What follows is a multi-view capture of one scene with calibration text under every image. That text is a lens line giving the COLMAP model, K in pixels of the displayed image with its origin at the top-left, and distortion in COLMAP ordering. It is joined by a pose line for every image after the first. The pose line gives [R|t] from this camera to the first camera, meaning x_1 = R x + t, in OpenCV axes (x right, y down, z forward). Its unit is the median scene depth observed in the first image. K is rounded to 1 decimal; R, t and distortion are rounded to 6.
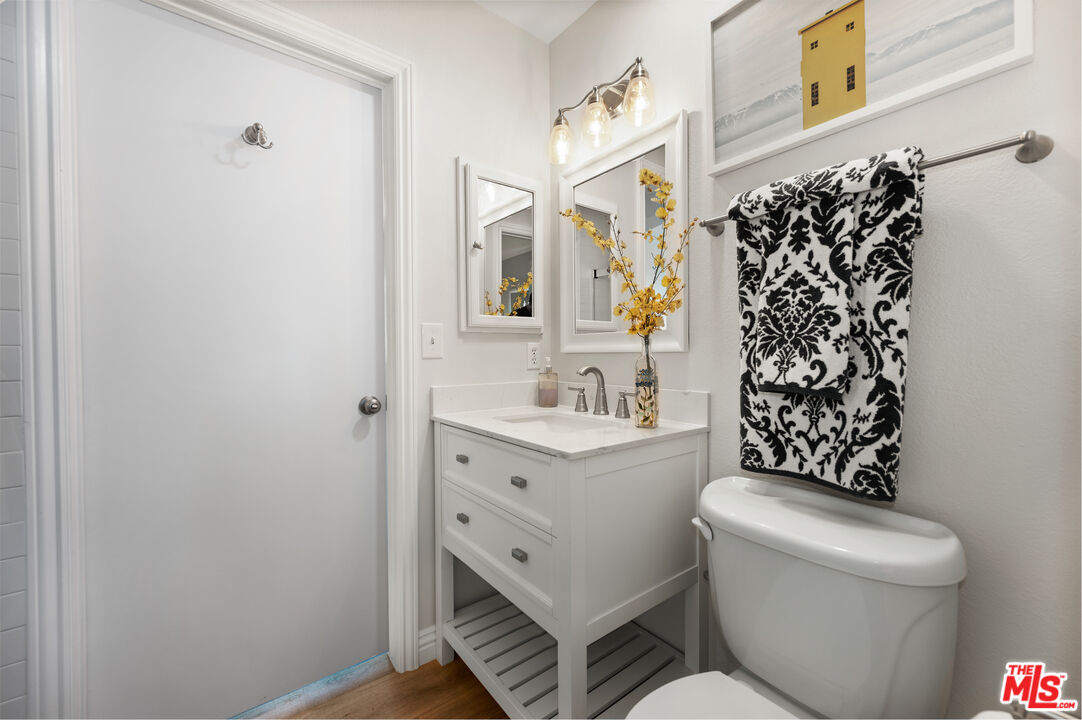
lens RADIAL K [[434.5, 0, 537.9], [0, 434.5, 359.3], [0, 0, 1]] dist [0.001554, 0.000416]
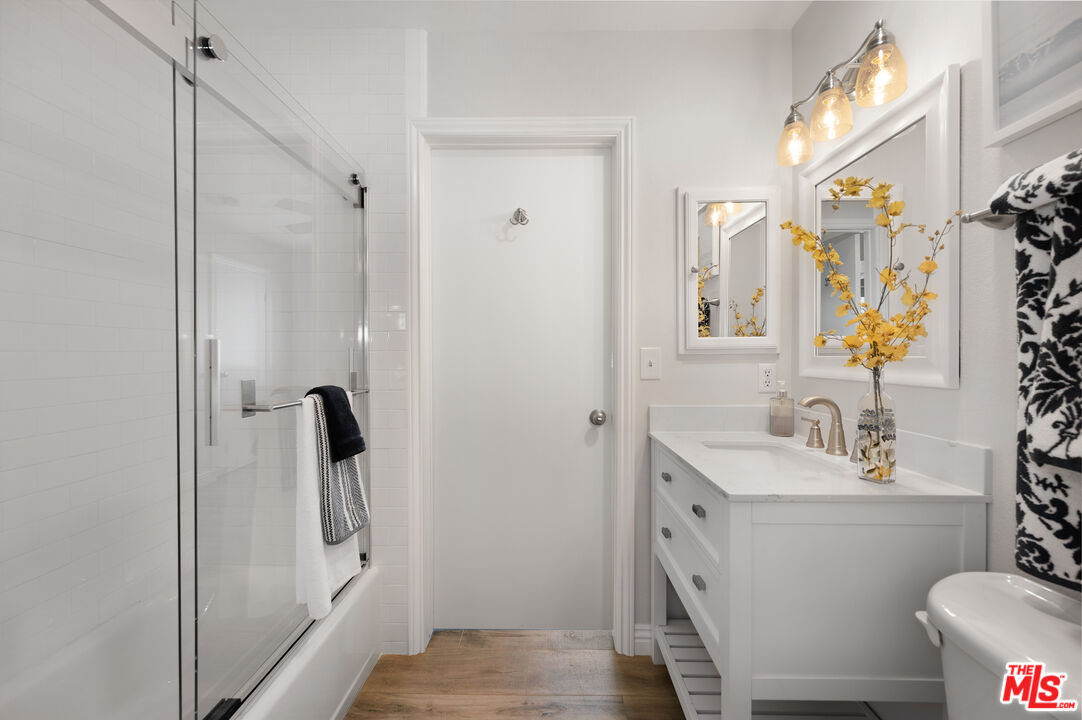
lens RADIAL K [[434.5, 0, 536.9], [0, 434.5, 355.9], [0, 0, 1]] dist [0.001554, 0.000416]
pose [[0.772775, 0.006022, -0.634651, 0.274166], [-0.007115, 0.999974, 0.000825, -0.072156], [0.634640, 0.003878, 0.772798, -0.030411]]
